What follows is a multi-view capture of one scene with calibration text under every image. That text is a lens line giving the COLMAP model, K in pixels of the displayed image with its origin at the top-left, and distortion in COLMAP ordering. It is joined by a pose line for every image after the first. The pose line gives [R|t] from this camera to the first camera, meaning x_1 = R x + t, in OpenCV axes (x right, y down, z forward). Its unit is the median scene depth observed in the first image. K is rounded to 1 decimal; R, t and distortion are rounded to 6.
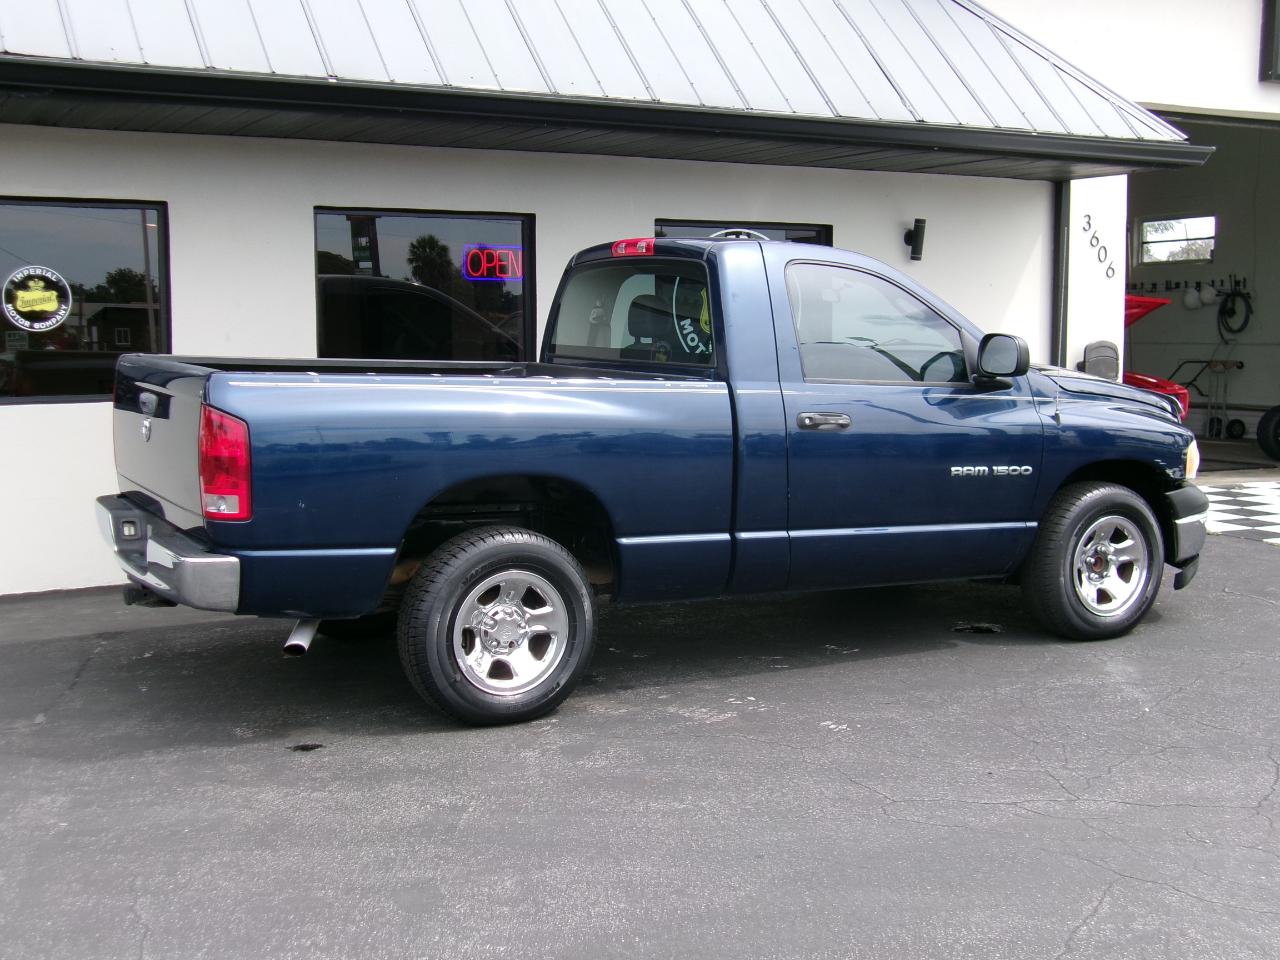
lens RADIAL K [[1567.2, 0, 634.2], [0, 1567.2, 475.8], [0, 0, 1]] dist [-0.003036, 0.000000]
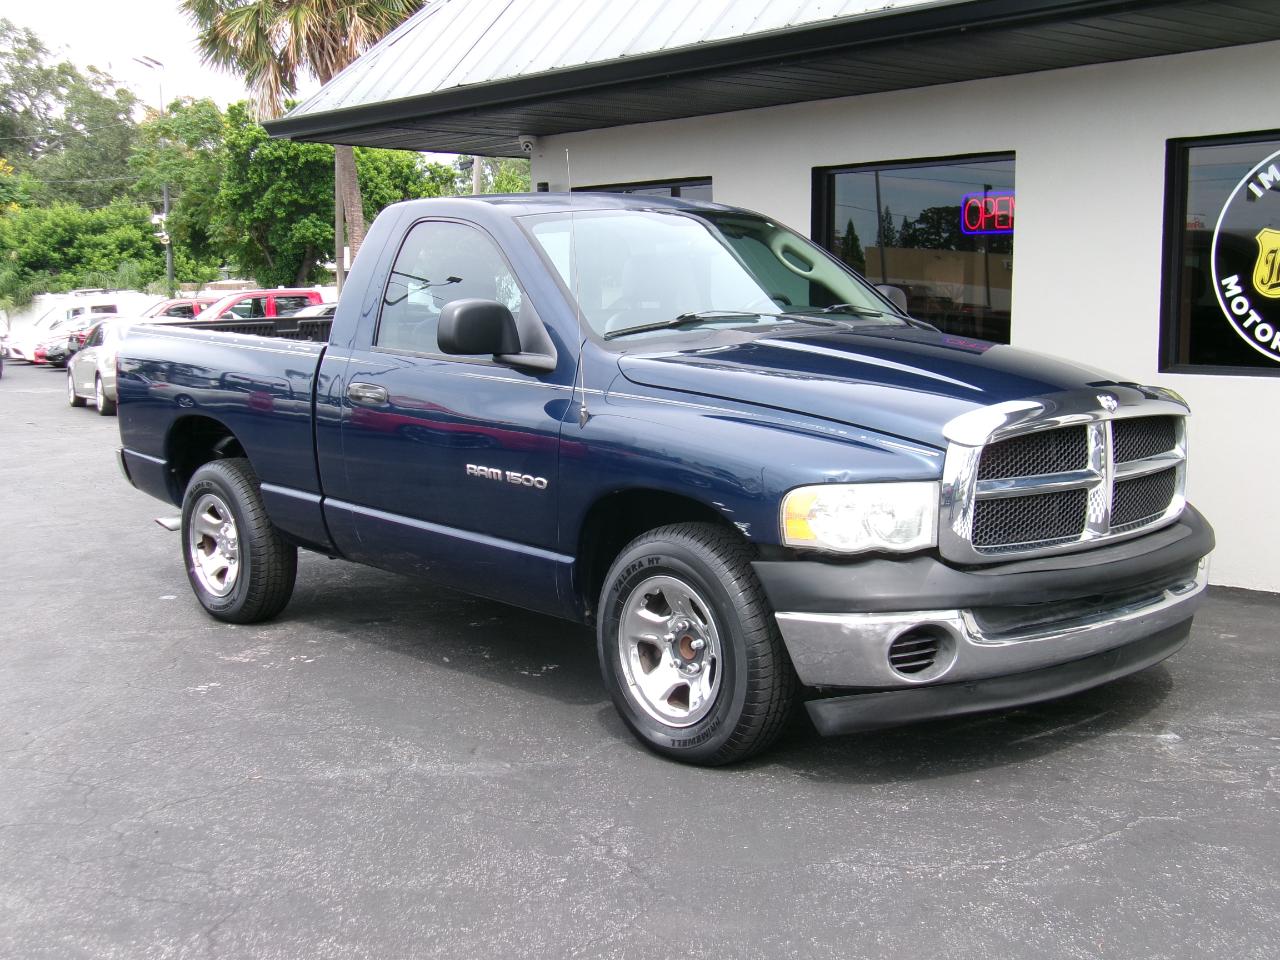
lens RADIAL K [[1567.2, 0, 645.4], [0, 1567.2, 477.1], [0, 0, 1]] dist [-0.003036, 0.000000]
pose [[0.235573, 0.114722, -0.965062, 0.875763], [-0.087916, 0.991452, 0.096399, -0.073723], [0.967872, 0.062136, 0.243646, 0.774042]]
